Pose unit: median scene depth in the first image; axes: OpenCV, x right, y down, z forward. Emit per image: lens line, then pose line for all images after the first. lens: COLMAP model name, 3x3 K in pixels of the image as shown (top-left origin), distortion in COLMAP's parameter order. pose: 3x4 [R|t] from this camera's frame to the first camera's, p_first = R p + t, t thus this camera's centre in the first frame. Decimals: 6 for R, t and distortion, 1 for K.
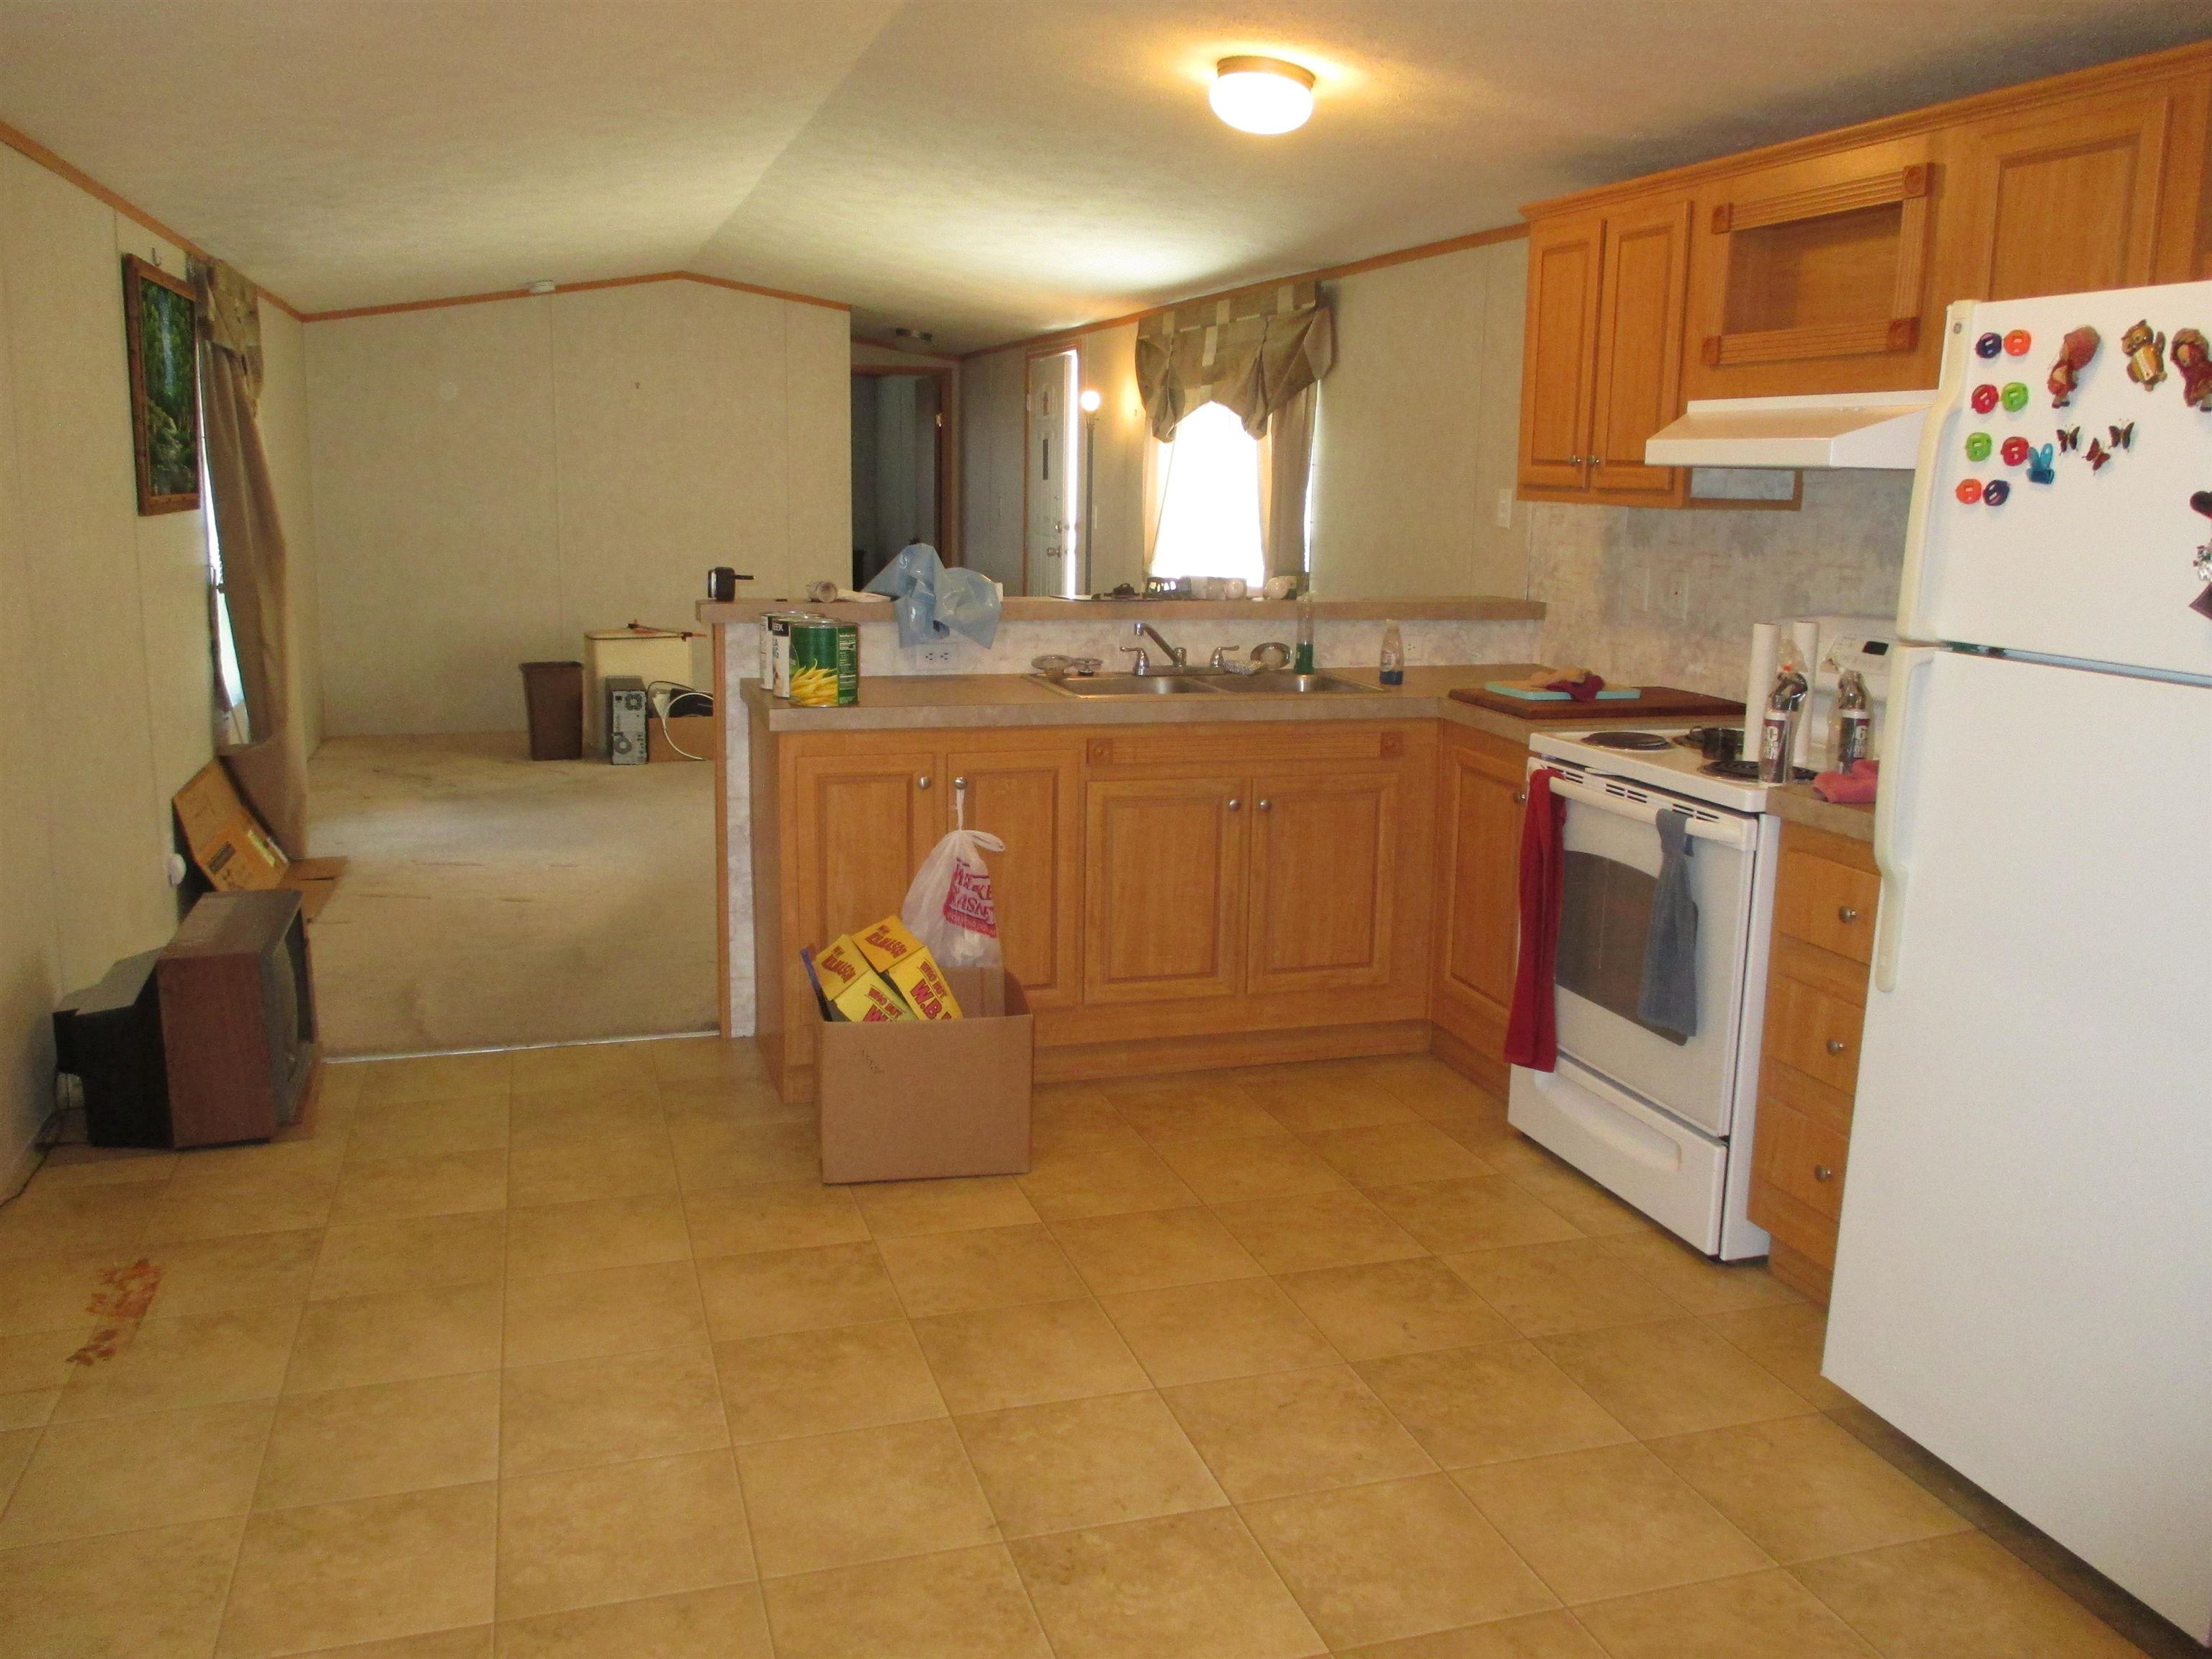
lens RADIAL K [[1824.3, 0, 1105.9], [0, 1824.3, 830.7], [0, 0, 1]] dist [-0.034353, -0.003414]
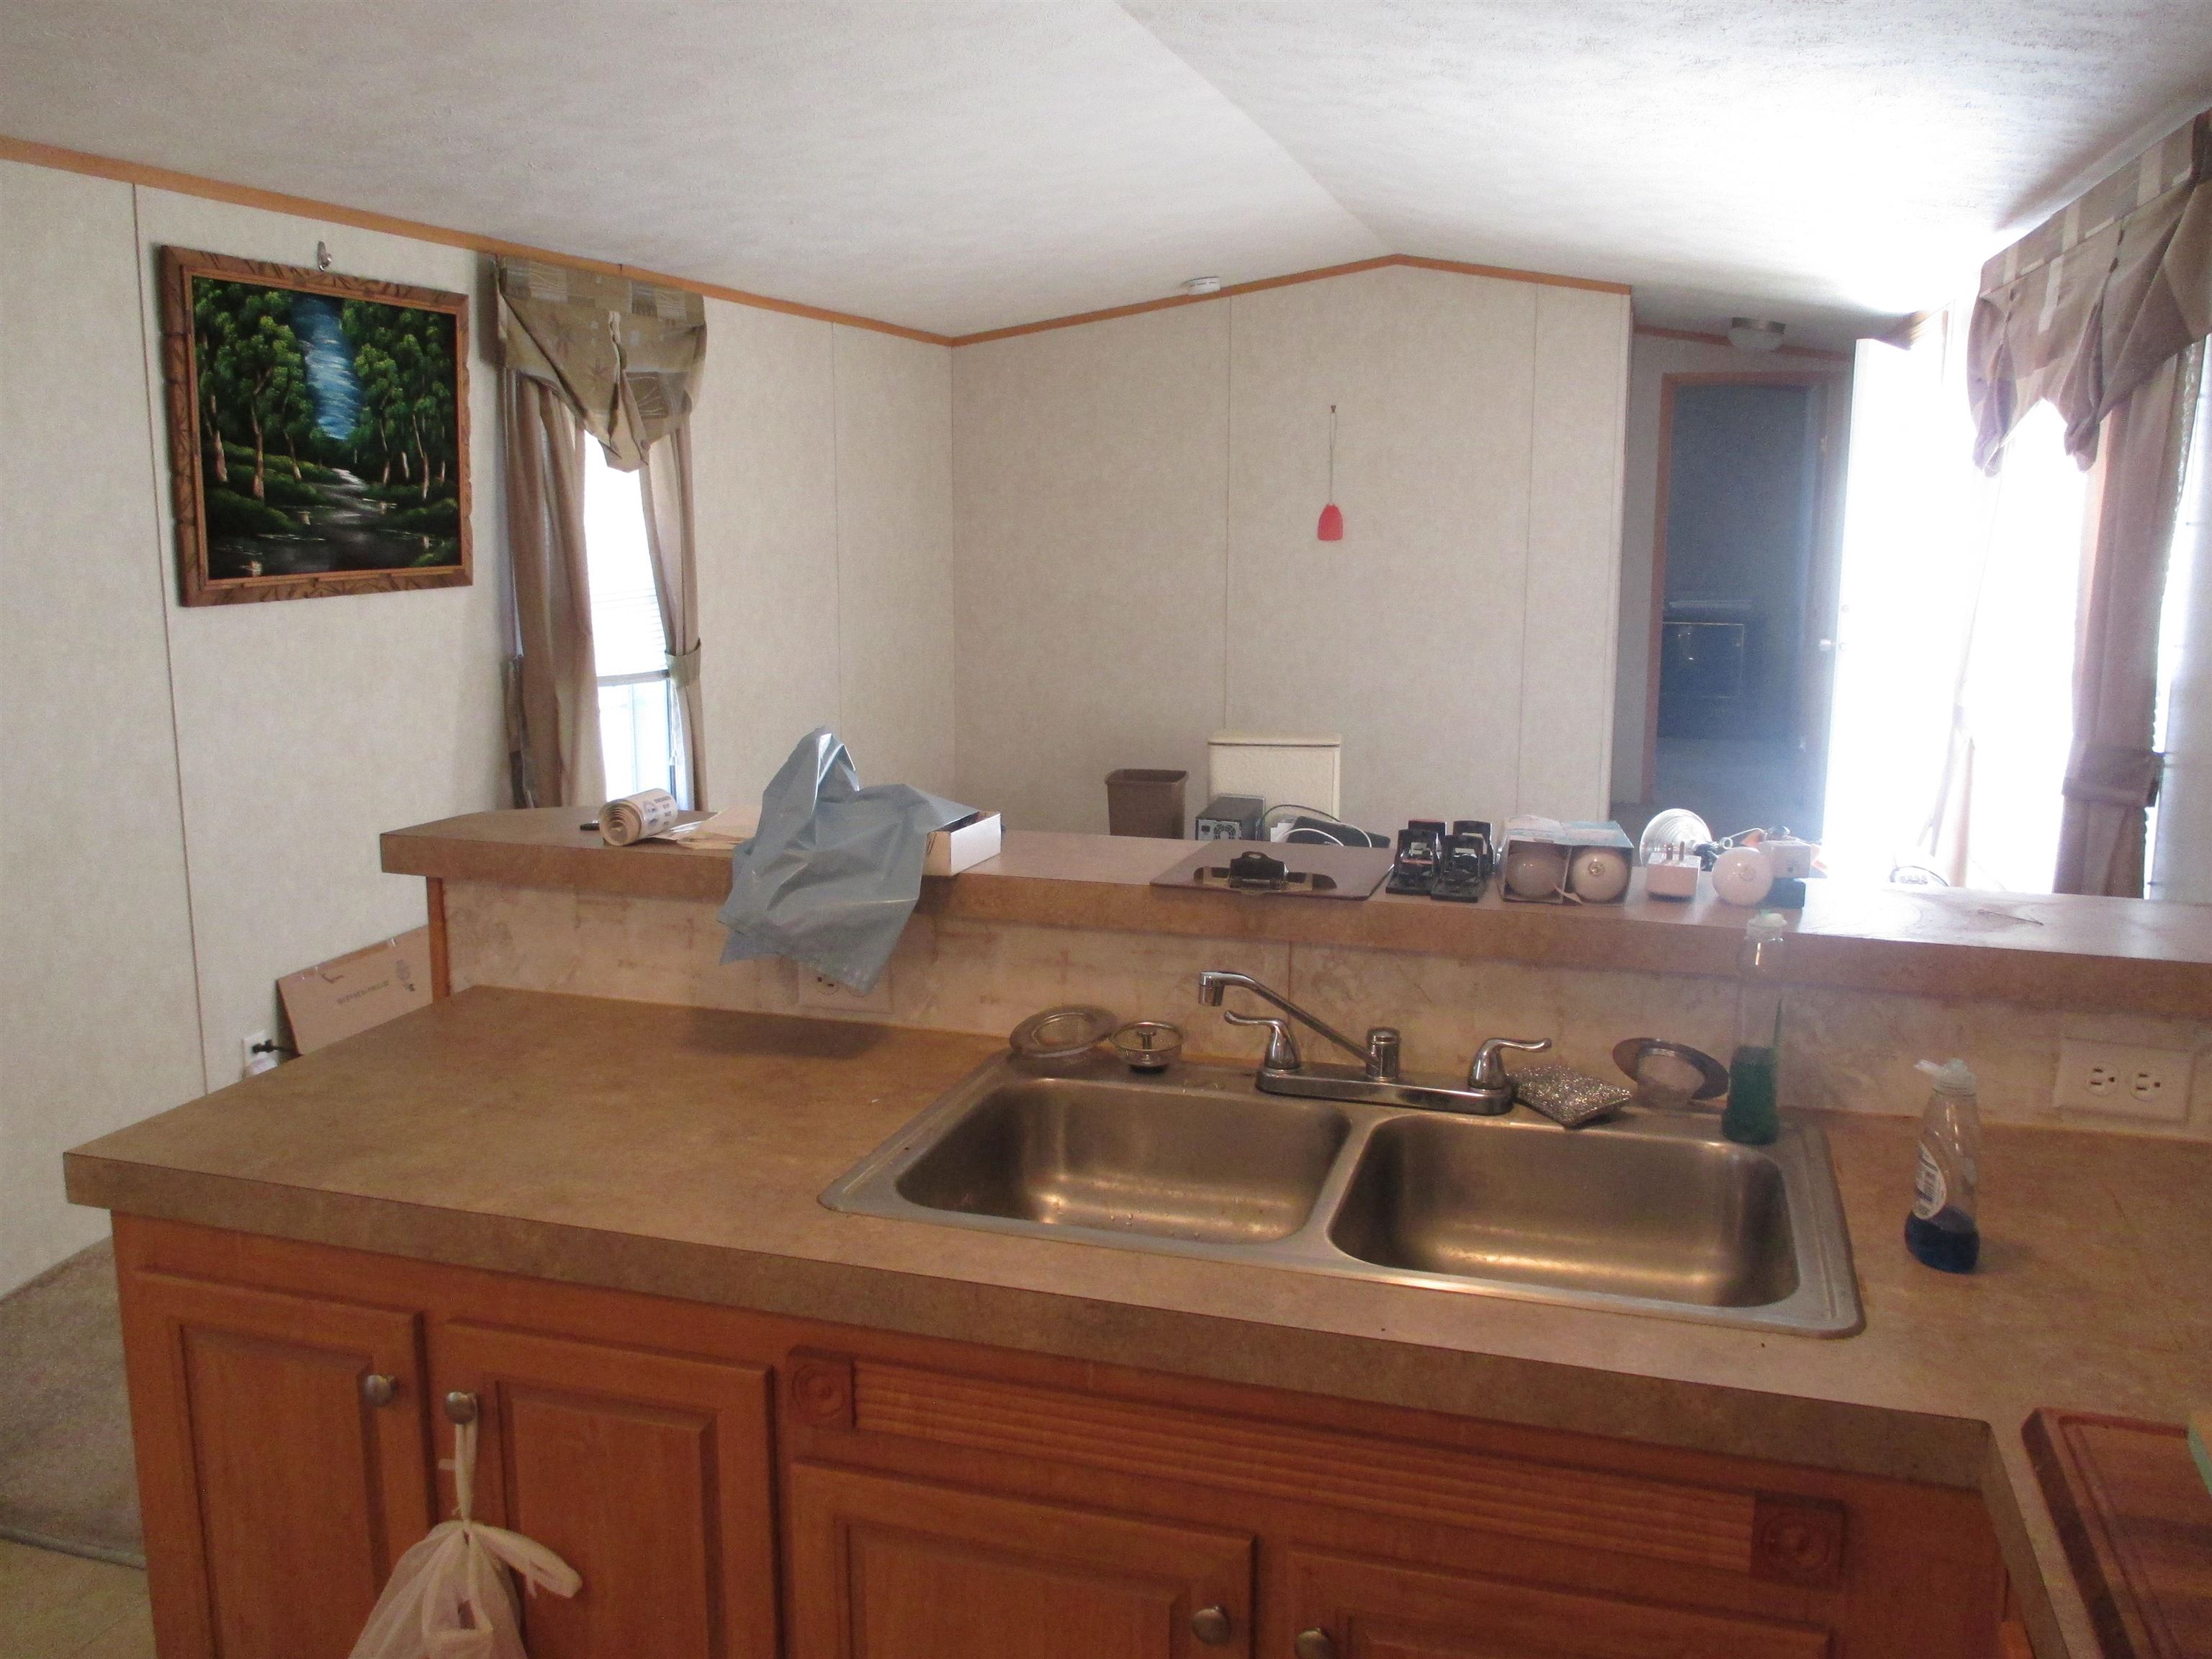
lens RADIAL K [[1824.3, 0, 1113.5], [0, 1824.3, 824.6], [0, 0, 1]] dist [-0.034353, -0.003414]
pose [[0.832950, 0.085710, -0.546670, 0.226127], [-0.096988, 0.995251, 0.008262, -0.160813], [0.544782, 0.046138, 0.837307, 0.742712]]
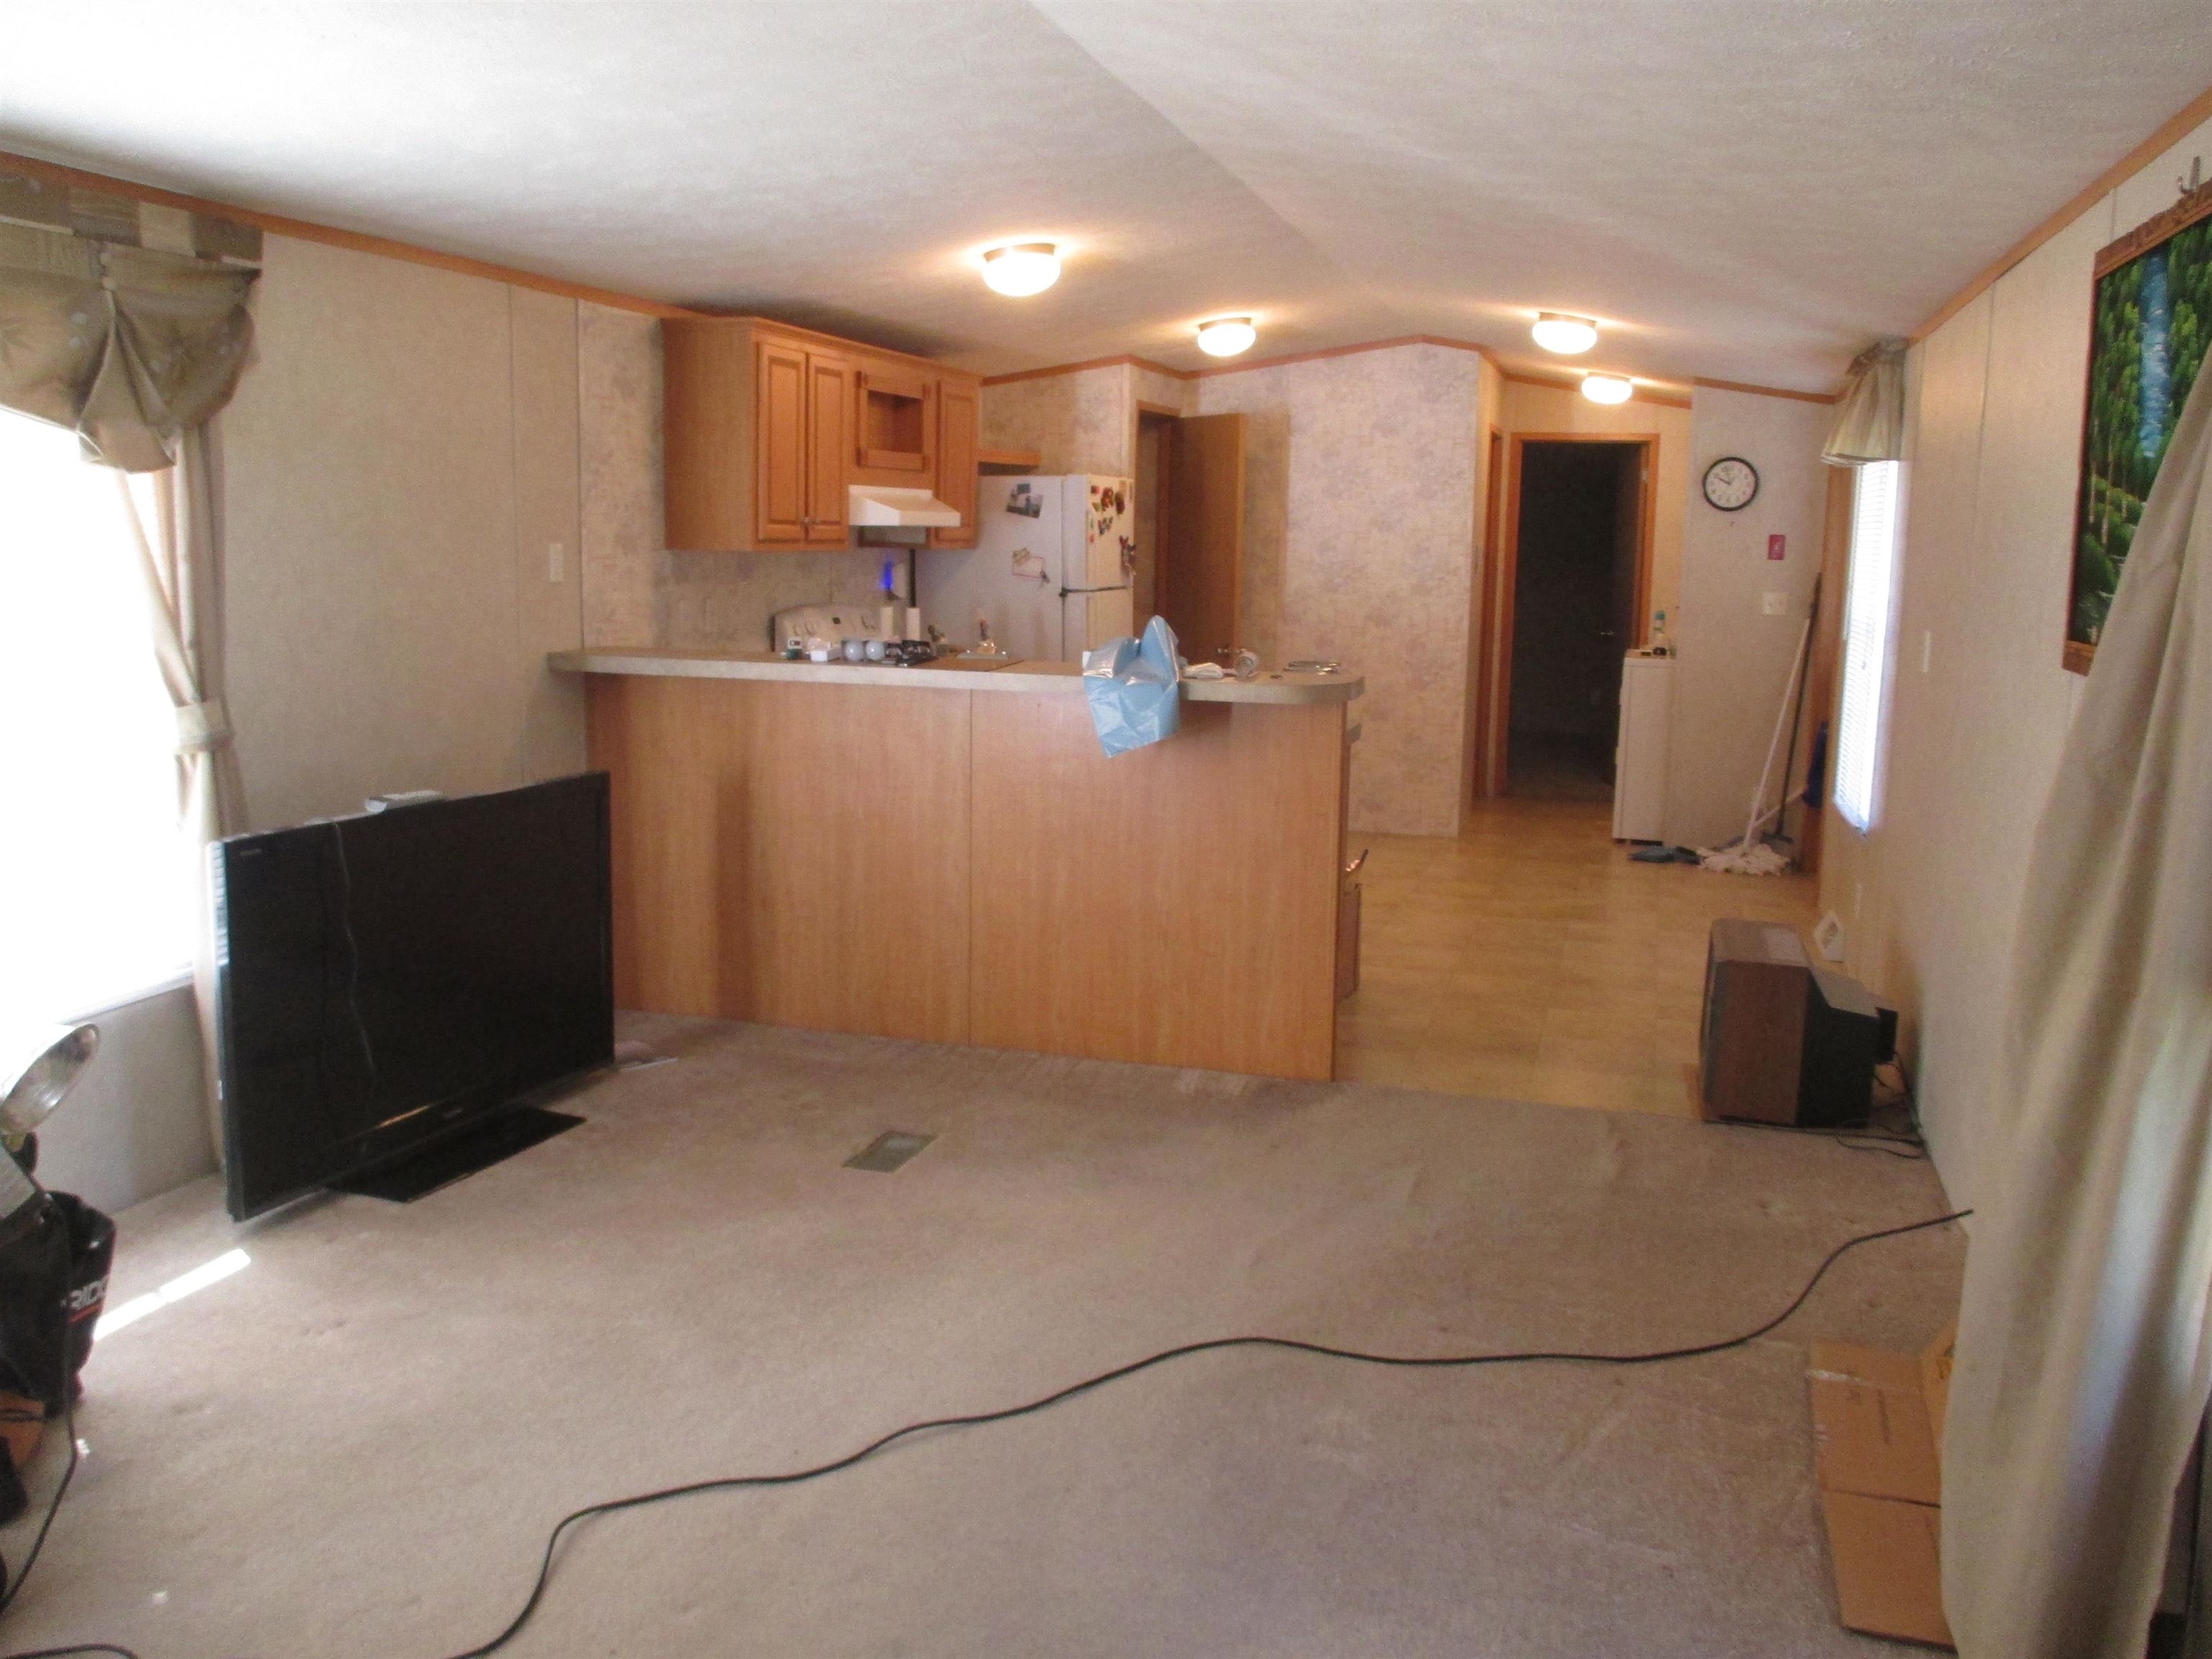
lens RADIAL K [[1824.3, 0, 1107.7], [0, 1824.3, 824.3], [0, 0, 1]] dist [-0.034353, -0.003414]
pose [[-0.829063, -0.124005, 0.545231, -0.751475], [0.074557, 0.941875, 0.327586, -0.439887], [-0.554162, 0.312241, -0.771628, 2.092951]]
